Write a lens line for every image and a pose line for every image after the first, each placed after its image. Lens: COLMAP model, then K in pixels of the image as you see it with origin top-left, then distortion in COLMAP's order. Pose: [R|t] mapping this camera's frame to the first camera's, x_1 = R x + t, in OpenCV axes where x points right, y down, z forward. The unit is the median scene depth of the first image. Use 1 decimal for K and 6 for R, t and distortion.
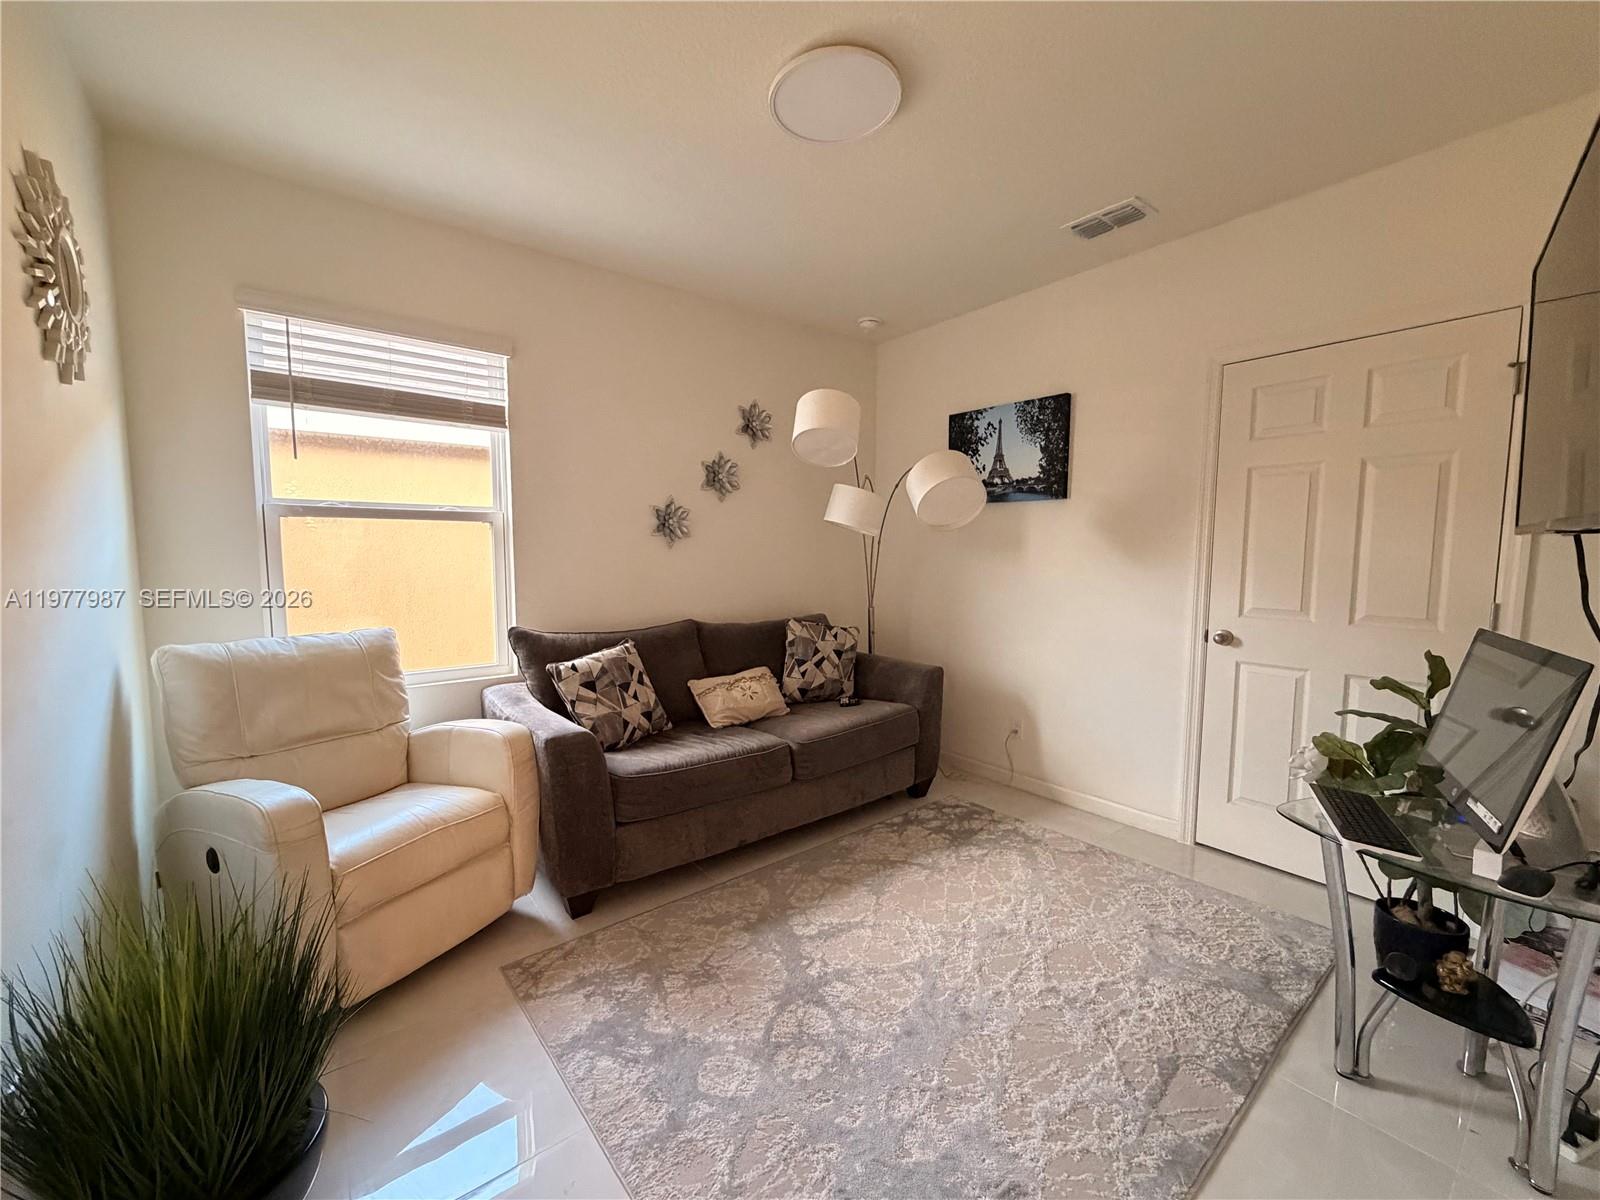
lens RADIAL K [[637.6, 0, 792.4], [0, 637.6, 600.3], [0, 0, 1]] dist [0.000393, -0.000133]
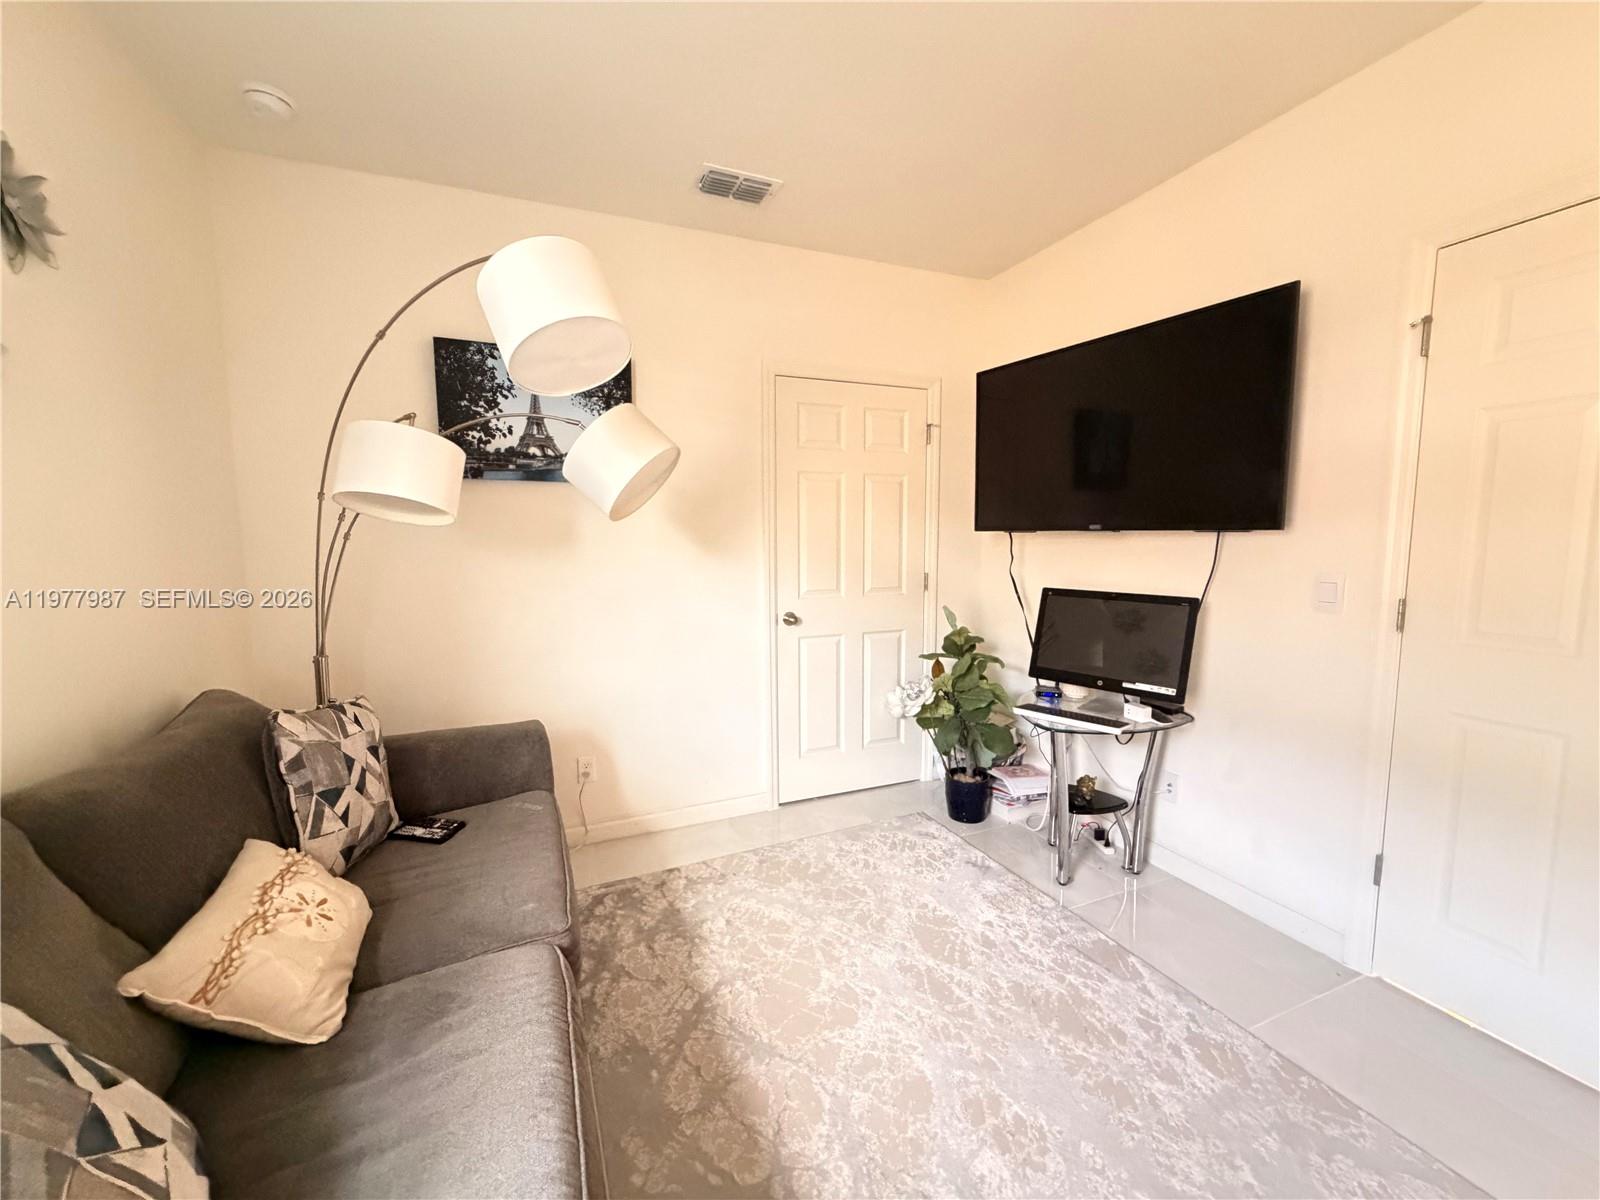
lens RADIAL K [[637.6, 0, 791.8], [0, 637.6, 601.9], [0, 0, 1]] dist [0.000393, -0.000133]
pose [[0.263774, -0.103890, 0.958973, -0.328715], [0.088535, 0.992594, 0.083180, -0.051752], [-0.960513, 0.062962, 0.271019, 0.542805]]
